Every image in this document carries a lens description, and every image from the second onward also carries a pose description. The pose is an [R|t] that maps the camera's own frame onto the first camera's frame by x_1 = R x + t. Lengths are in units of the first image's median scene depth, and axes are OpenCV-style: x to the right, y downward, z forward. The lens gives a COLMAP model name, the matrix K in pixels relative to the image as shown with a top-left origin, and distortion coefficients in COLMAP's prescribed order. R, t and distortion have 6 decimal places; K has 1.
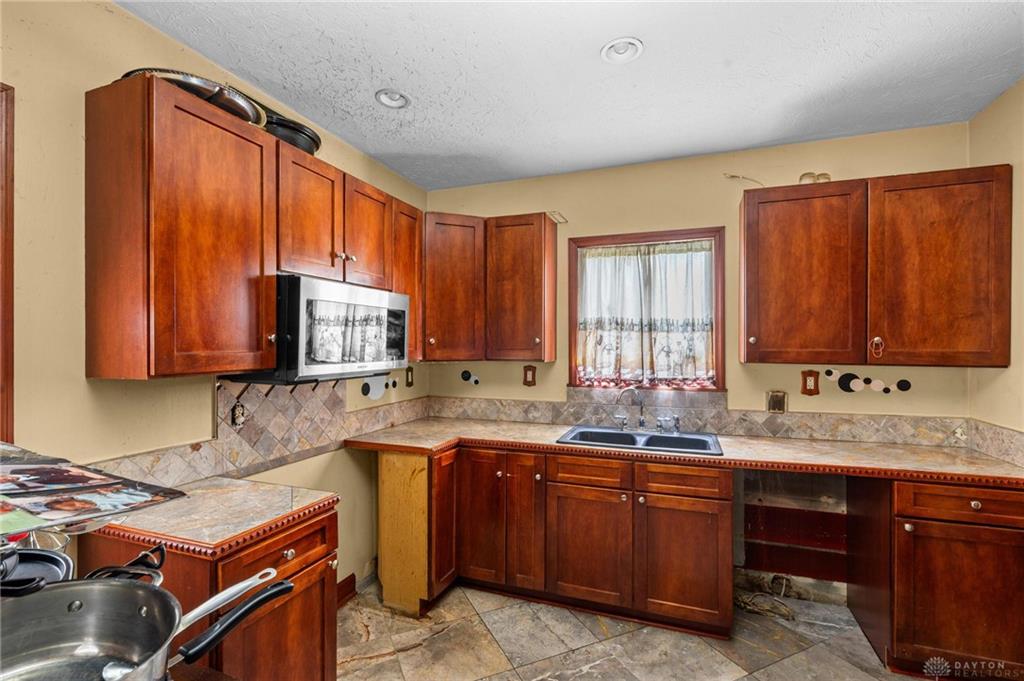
lens RADIAL K [[465.9, 0, 500.6], [0, 465.9, 341.0], [0, 0, 1]] dist [-0.003160, 0.001866]
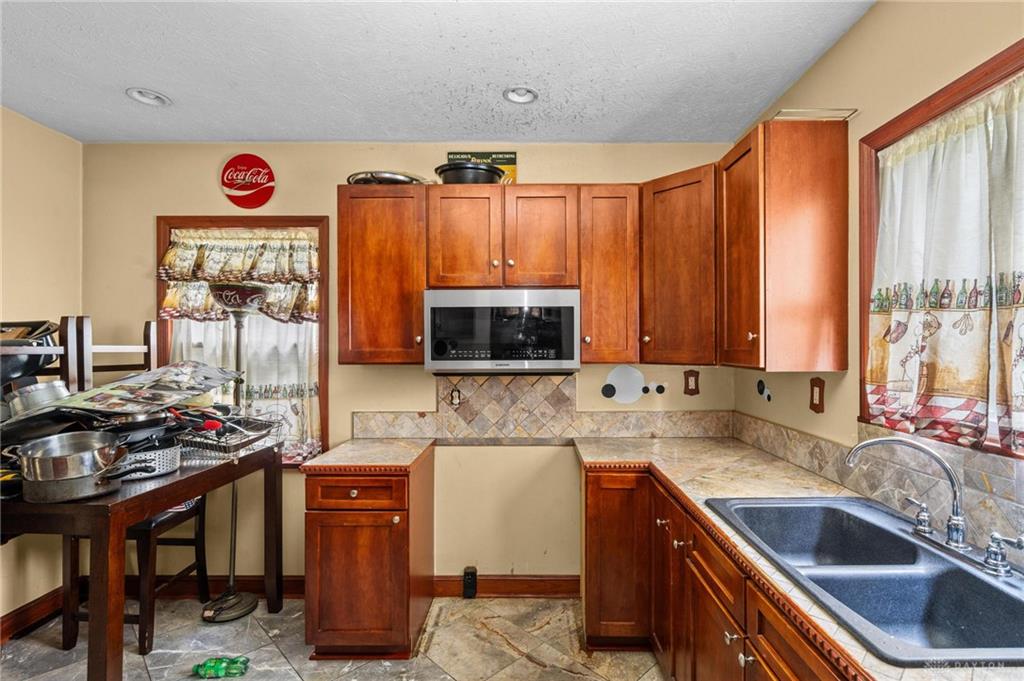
lens RADIAL K [[465.9, 0, 509.2], [0, 465.9, 345.6], [0, 0, 1]] dist [-0.003160, 0.001866]
pose [[0.370470, -0.000979, -0.928844, 0.612044], [0.010352, 0.999942, 0.003075, 0.007554], [0.928787, -0.010755, 0.370458, 0.548724]]
